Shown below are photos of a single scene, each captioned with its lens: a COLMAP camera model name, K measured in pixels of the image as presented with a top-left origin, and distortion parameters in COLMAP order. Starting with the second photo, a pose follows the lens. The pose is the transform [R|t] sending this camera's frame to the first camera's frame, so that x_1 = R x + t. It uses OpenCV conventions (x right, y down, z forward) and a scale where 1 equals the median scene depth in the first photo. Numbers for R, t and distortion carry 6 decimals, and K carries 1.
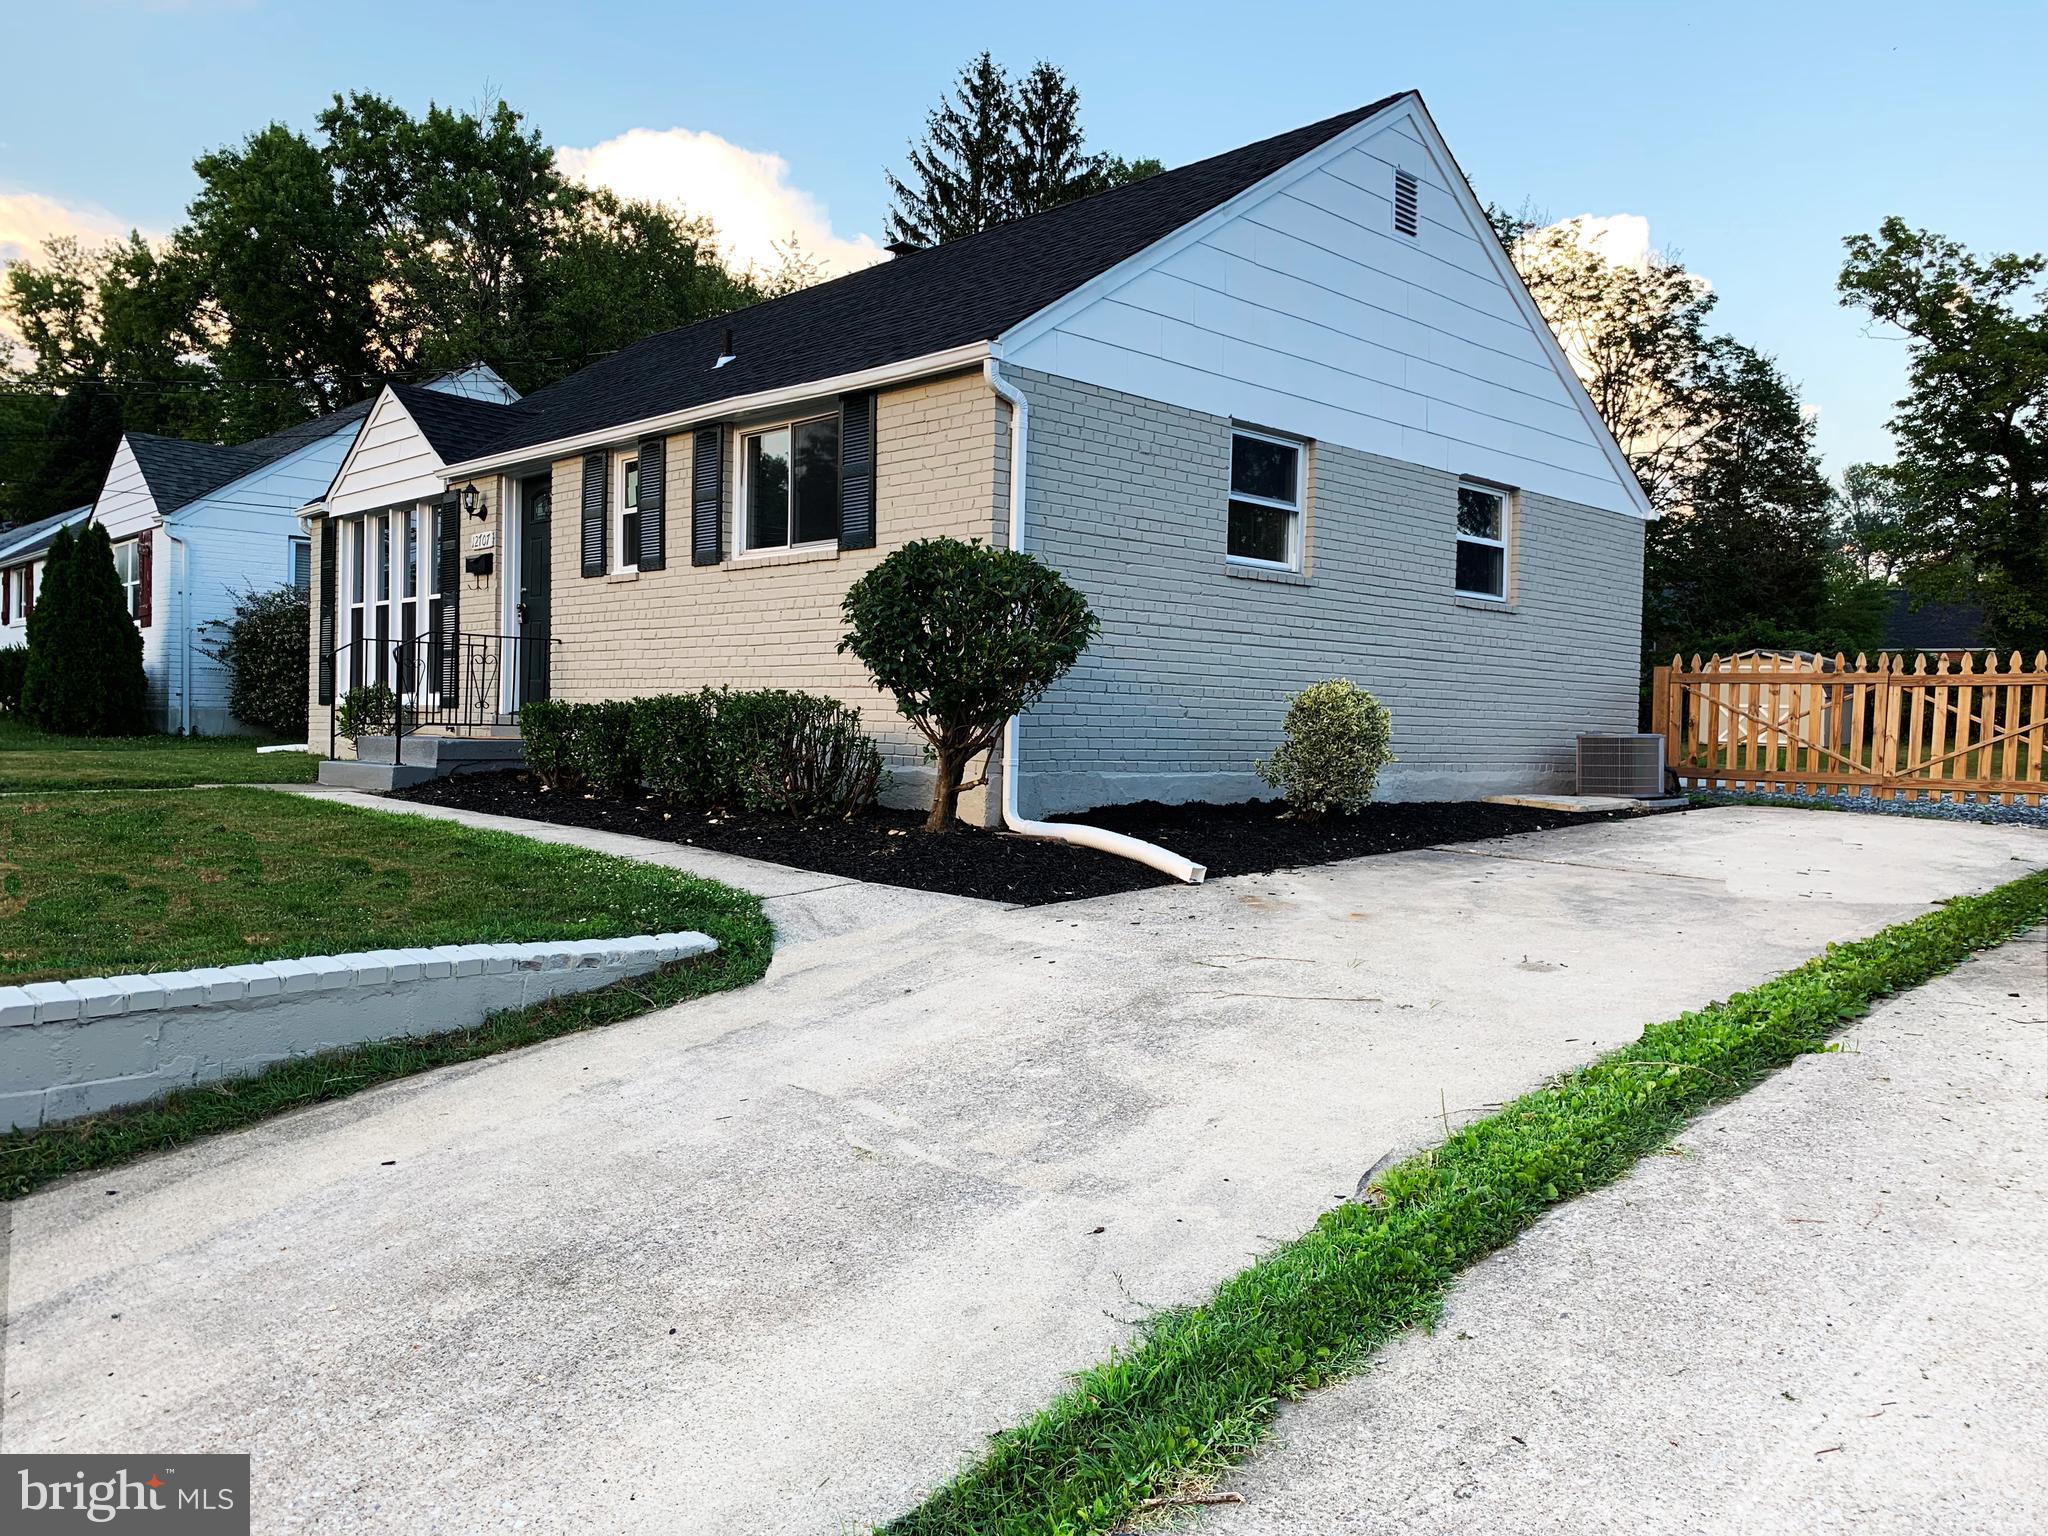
lens RADIAL K [[1562.1, 0, 1033.3], [0, 1562.1, 771.0], [0, 0, 1]] dist [0.035785, -0.024850]
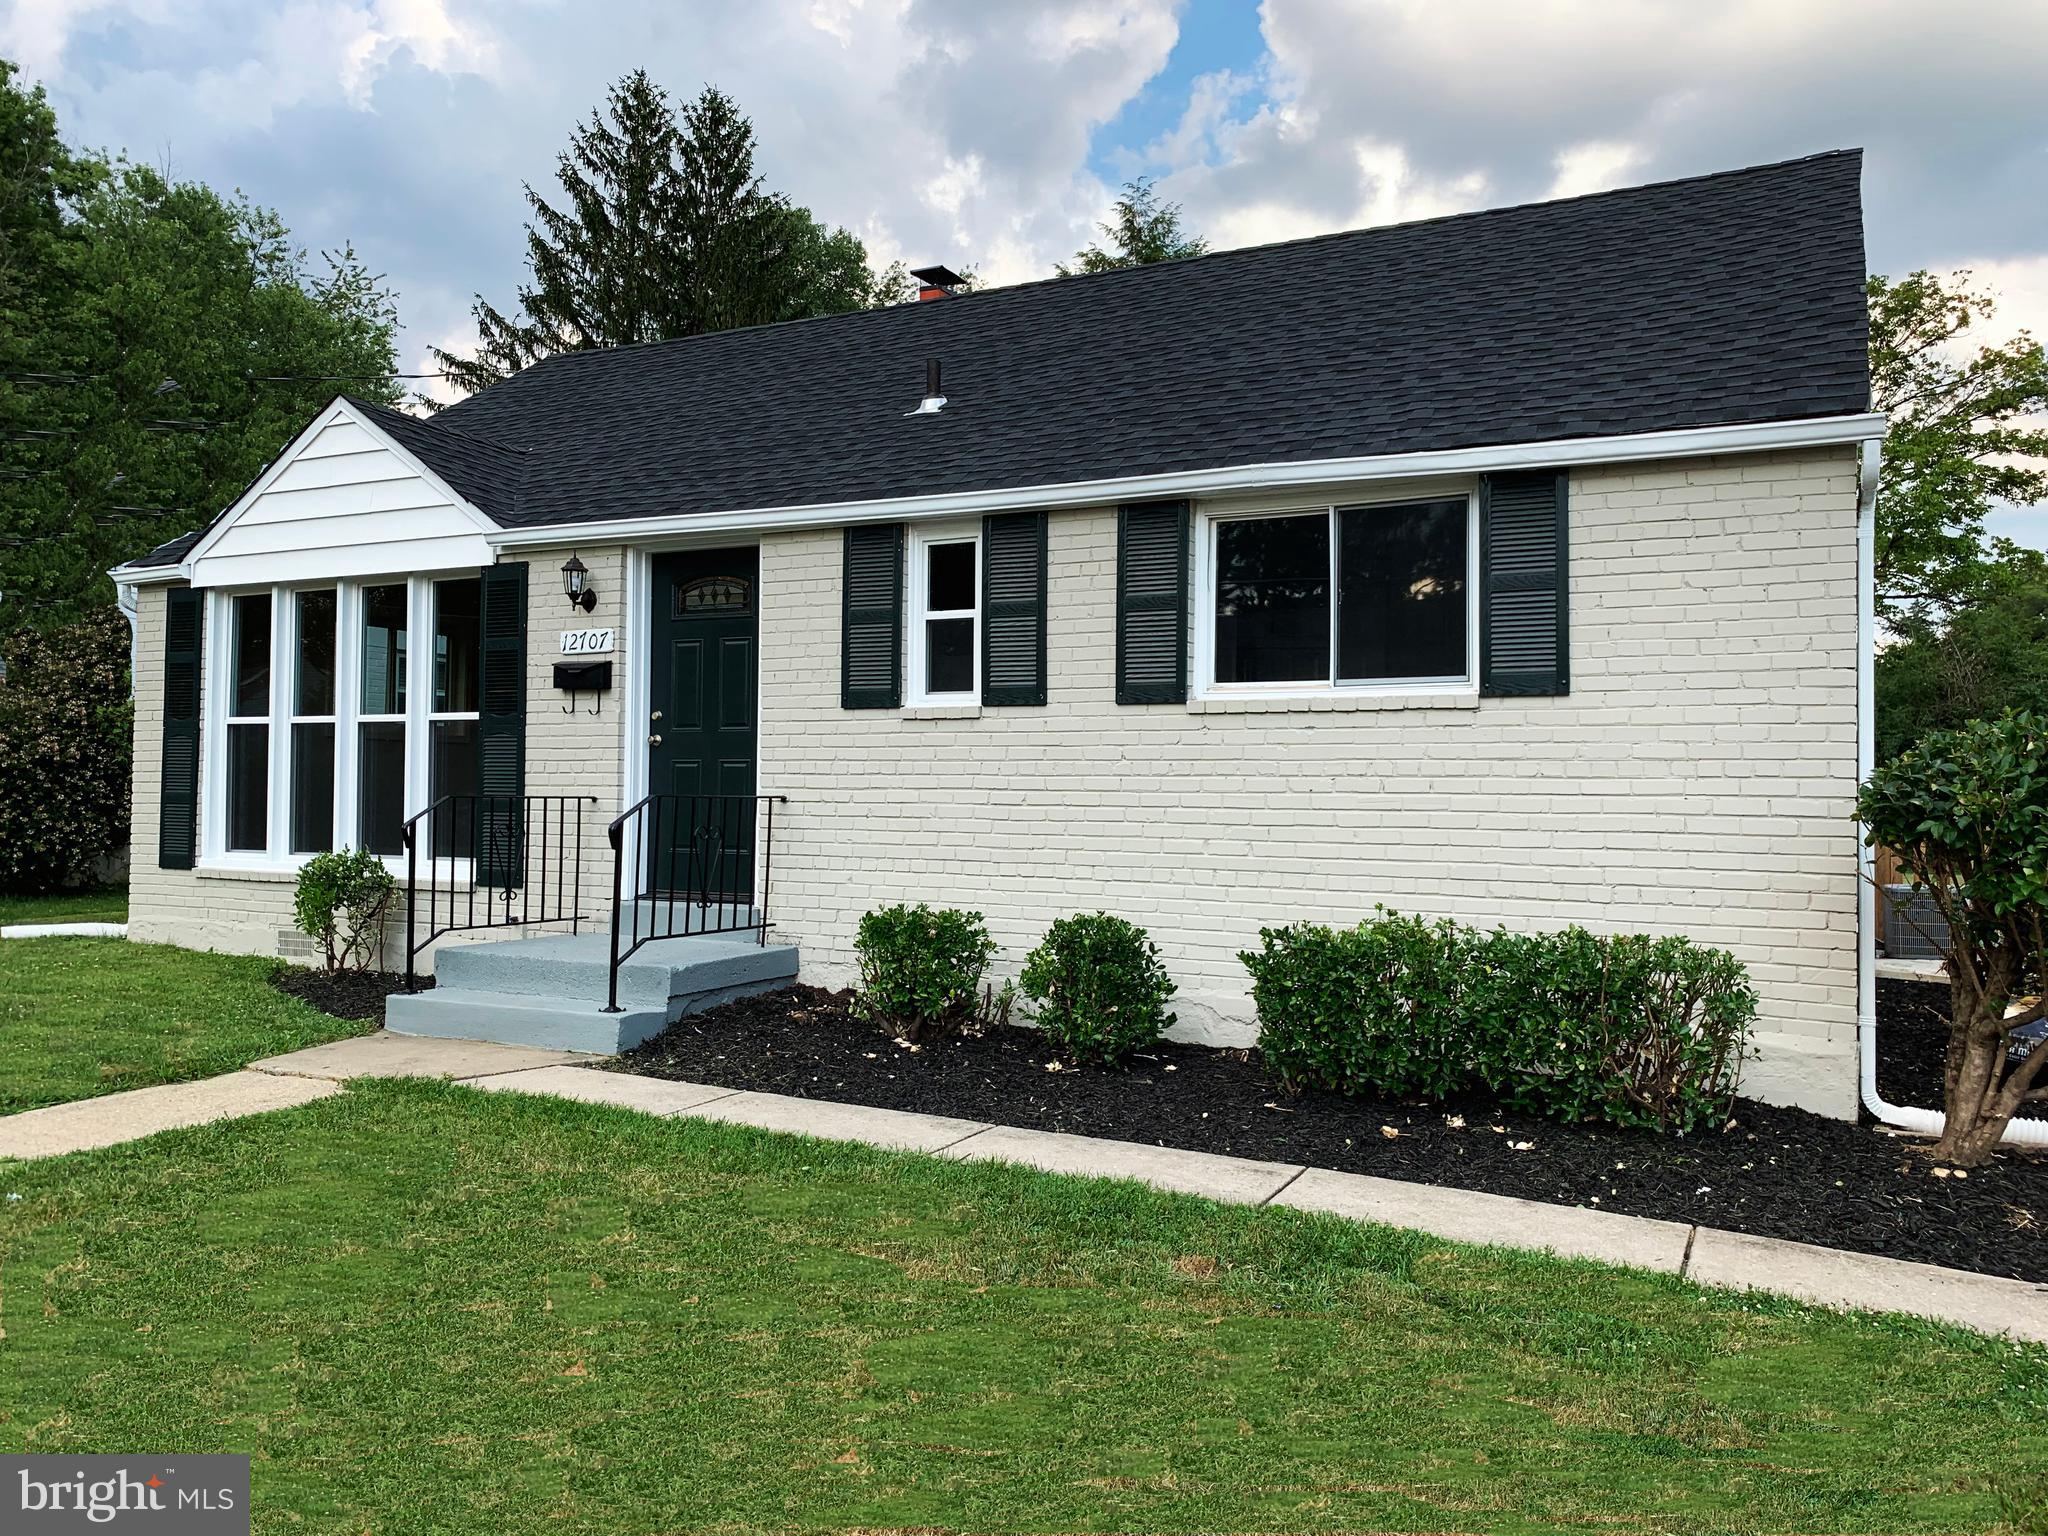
lens RADIAL K [[1562.1, 0, 1024.7], [0, 1562.1, 768.3], [0, 0, 1]] dist [0.035785, -0.024850]
pose [[0.946741, -0.004439, 0.321967, -0.145917], [0.017265, 0.999166, -0.036990, -0.023964], [-0.321534, 0.040579, 0.946028, 0.113569]]
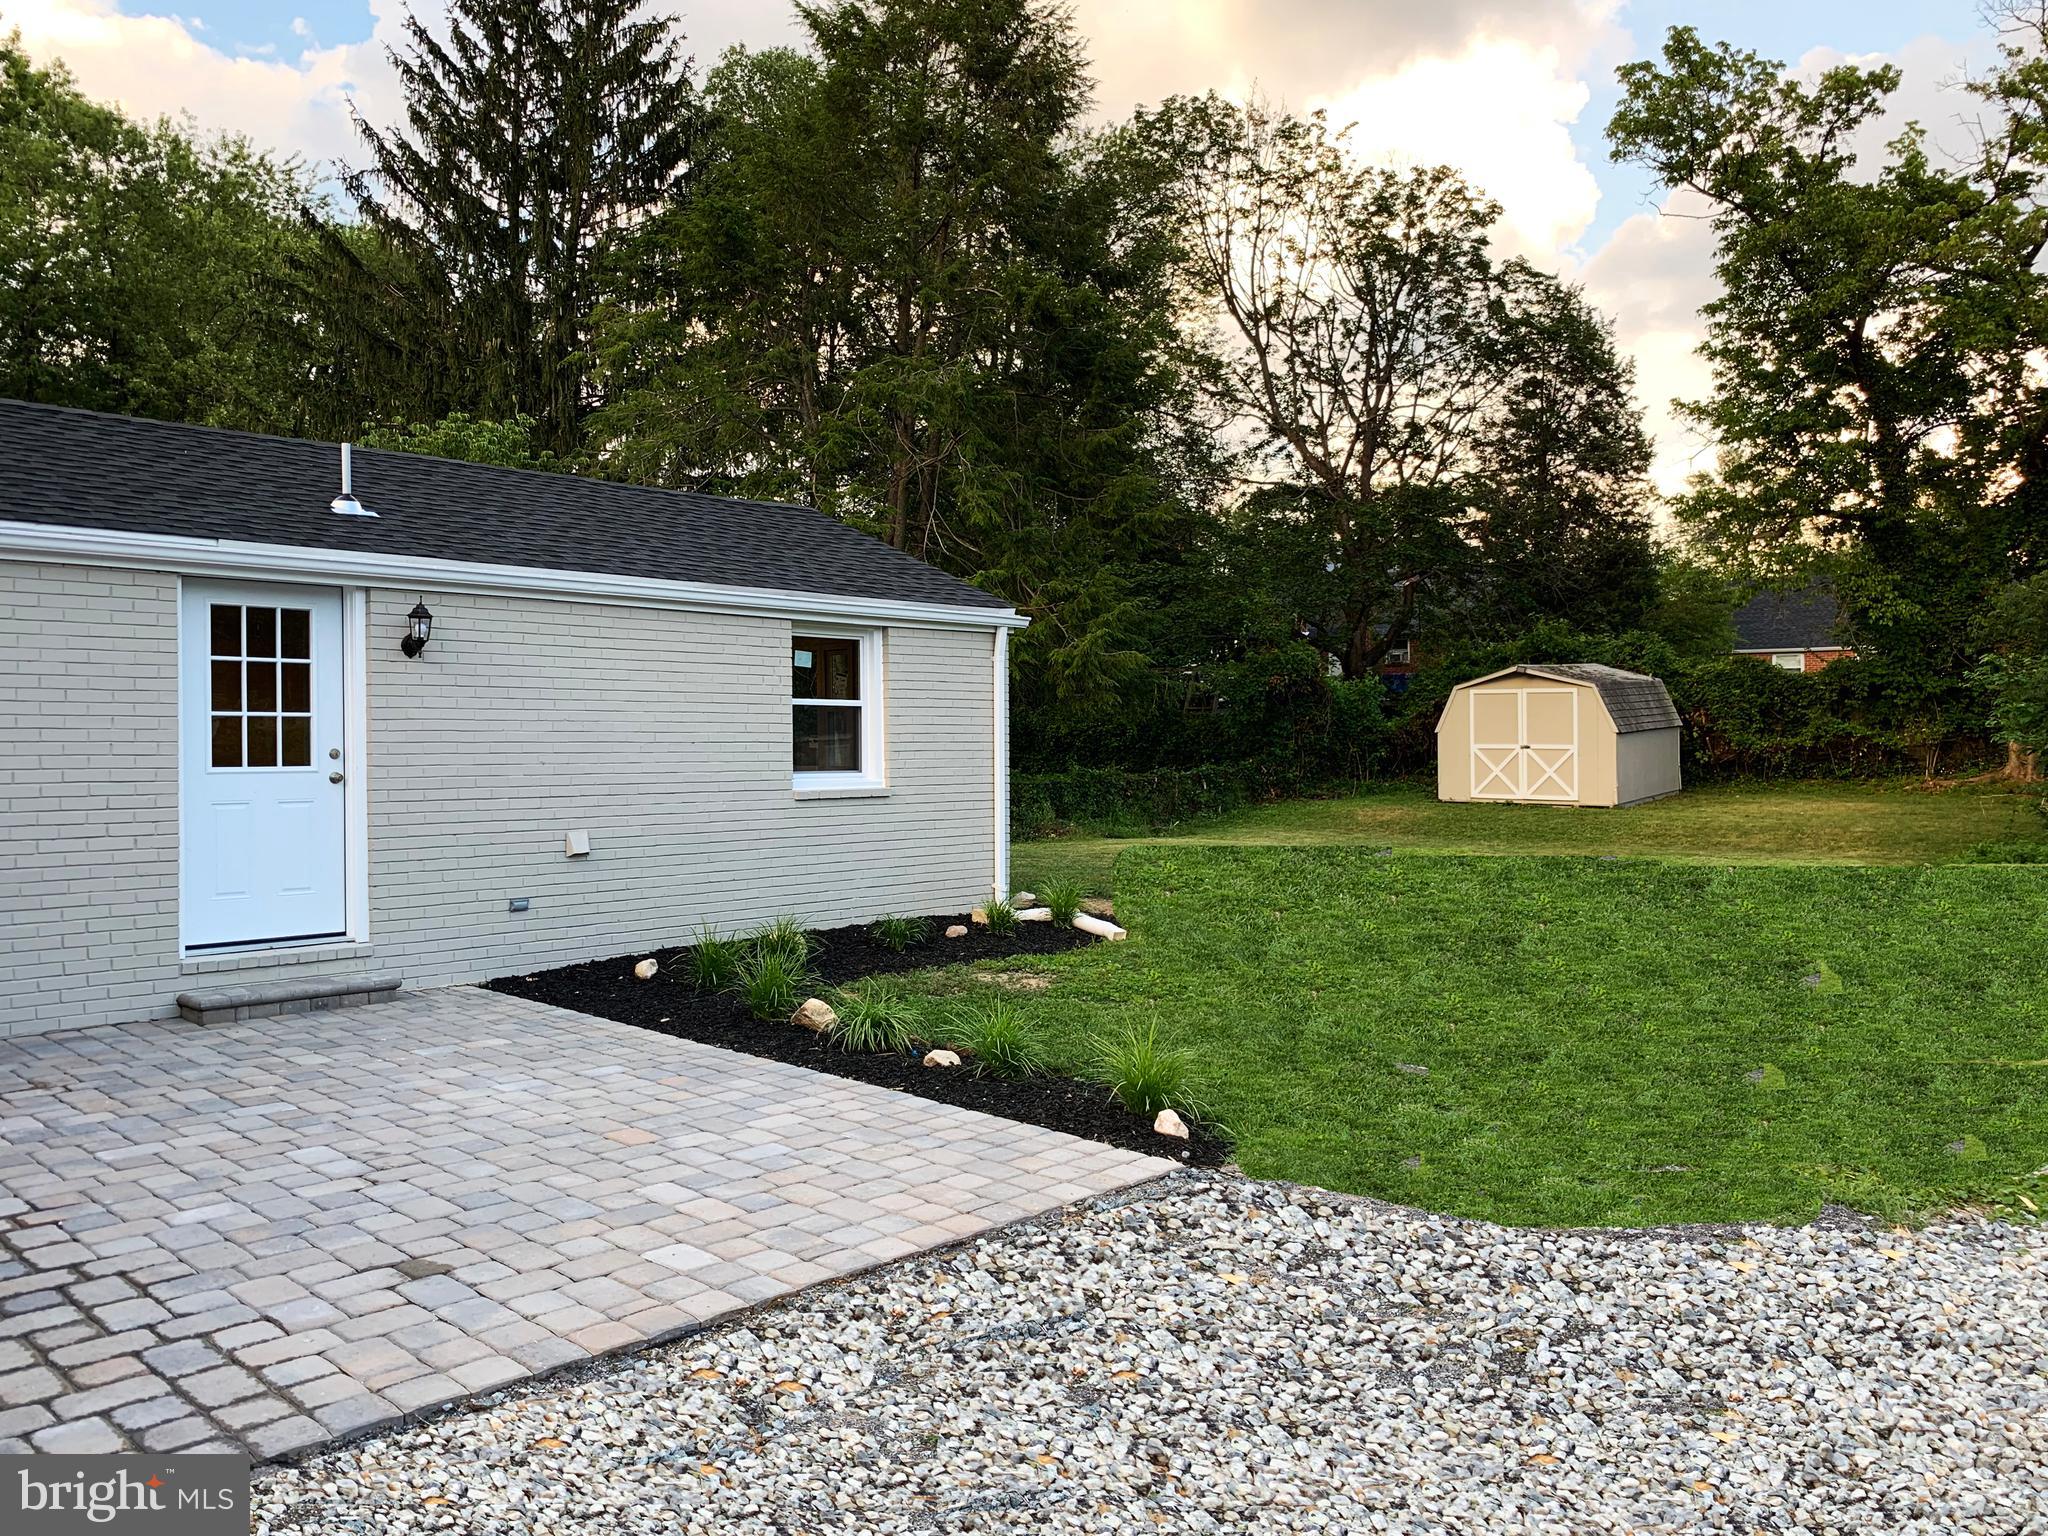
lens RADIAL K [[1562.1, 0, 1029.4], [0, 1562.1, 771.7], [0, 0, 1]] dist [0.035785, -0.024850]
pose [[0.998446, -0.033325, 0.044658, 0.208450], [0.033660, 0.999410, -0.006773, -0.032722], [-0.044406, 0.008266, 0.998979, 0.313353]]
